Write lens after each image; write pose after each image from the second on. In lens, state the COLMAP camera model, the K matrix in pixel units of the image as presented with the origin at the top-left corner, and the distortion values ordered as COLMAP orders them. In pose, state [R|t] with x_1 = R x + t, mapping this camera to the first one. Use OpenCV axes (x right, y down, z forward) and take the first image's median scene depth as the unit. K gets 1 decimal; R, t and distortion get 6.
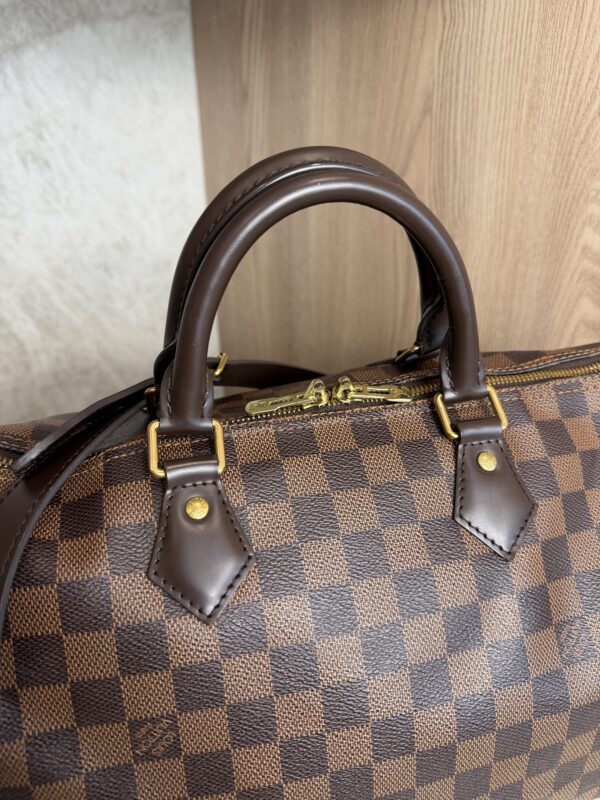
lens RADIAL K [[595.6, 0, 299.9], [0, 595.6, 399.2], [0, 0, 1]] dist [-0.036298, 0.010783]
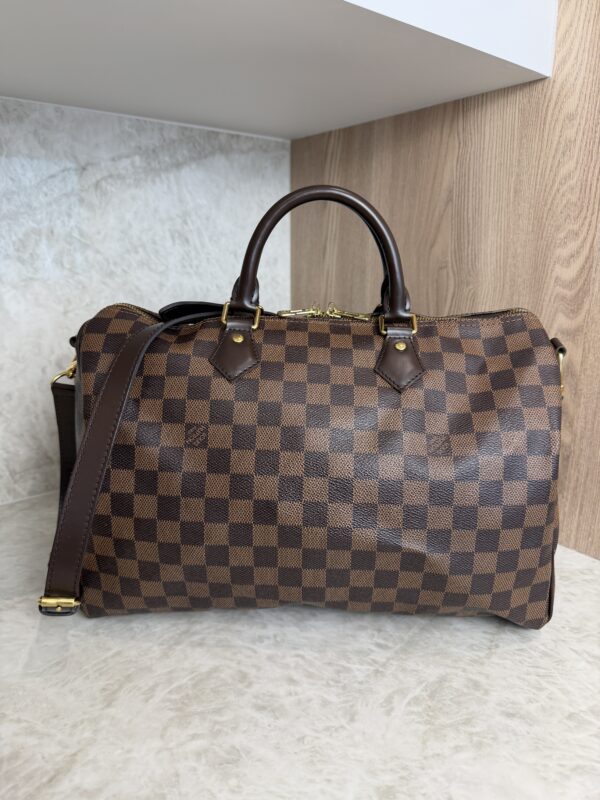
lens RADIAL K [[580.5, 0, 303.1], [0, 580.5, 400.7], [0, 0, 1]] dist [-0.011140, -0.005282]
pose [[0.995119, 0.040862, -0.089824, 0.000139], [-0.060945, 0.970389, -0.233734, 0.336191], [0.077613, 0.238068, 0.968142, -0.298323]]
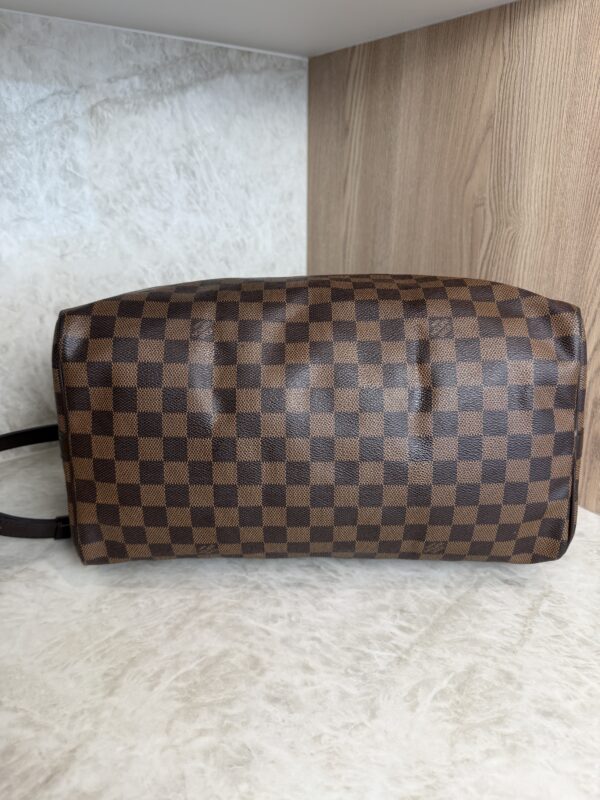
lens RADIAL K [[582.0, 0, 300.5], [0, 582.0, 400.6], [0, 0, 1]] dist [-0.017898, 0.001242]
pose [[0.991908, 0.058968, -0.112432, -0.018126], [-0.073359, 0.988993, -0.128493, 0.280224], [0.103618, 0.135701, 0.985316, -0.205648]]
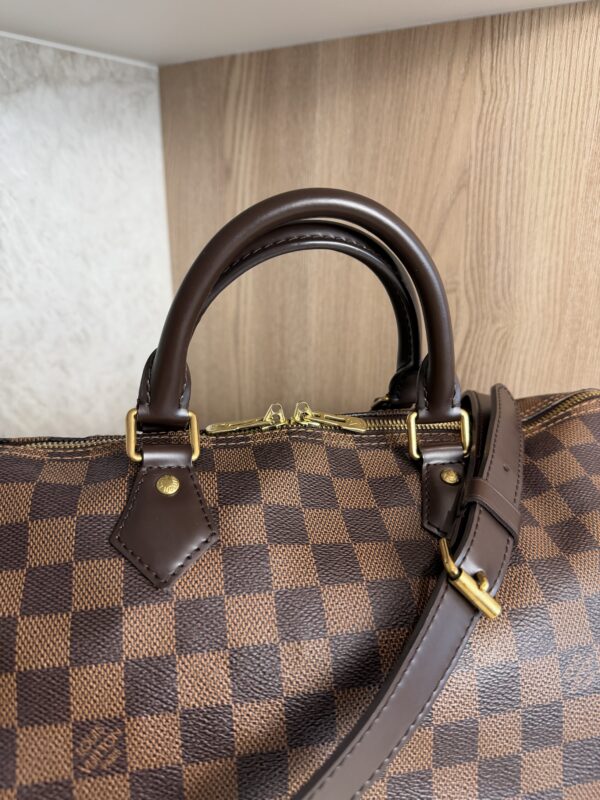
lens RADIAL K [[589.0, 0, 298.0], [0, 589.0, 398.6], [0, 0, 1]] dist [-0.035843, 0.011272]
pose [[0.978310, -0.049798, 0.201073, -0.219716], [0.078066, 0.987738, -0.135200, -0.050746], [-0.191875, 0.147964, 0.970201, 0.189906]]
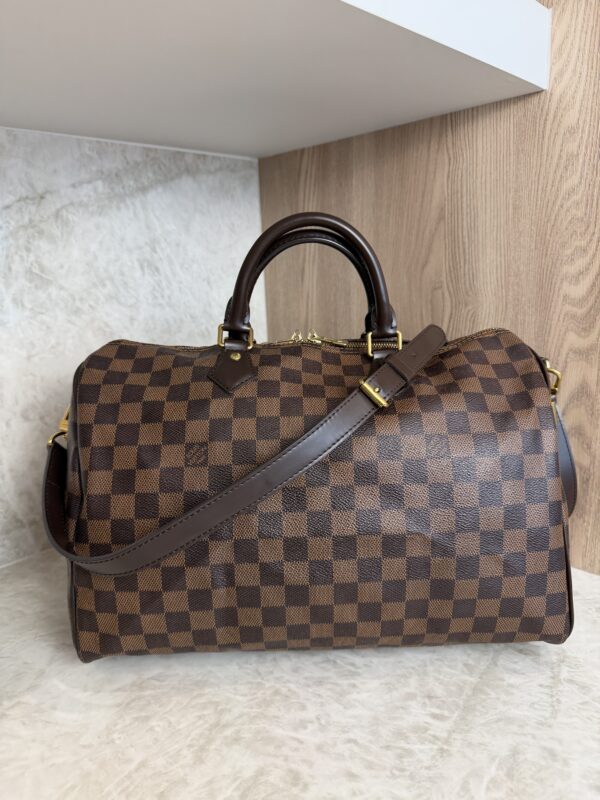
lens RADIAL K [[580.9, 0, 302.0], [0, 580.9, 397.0], [0, 0, 1]] dist [-0.001055, -0.014926]
pose [[0.999612, -0.026771, 0.007633, -0.131394], [0.027833, 0.965891, -0.257448, 0.257304], [-0.000481, 0.257561, 0.966262, -0.225721]]
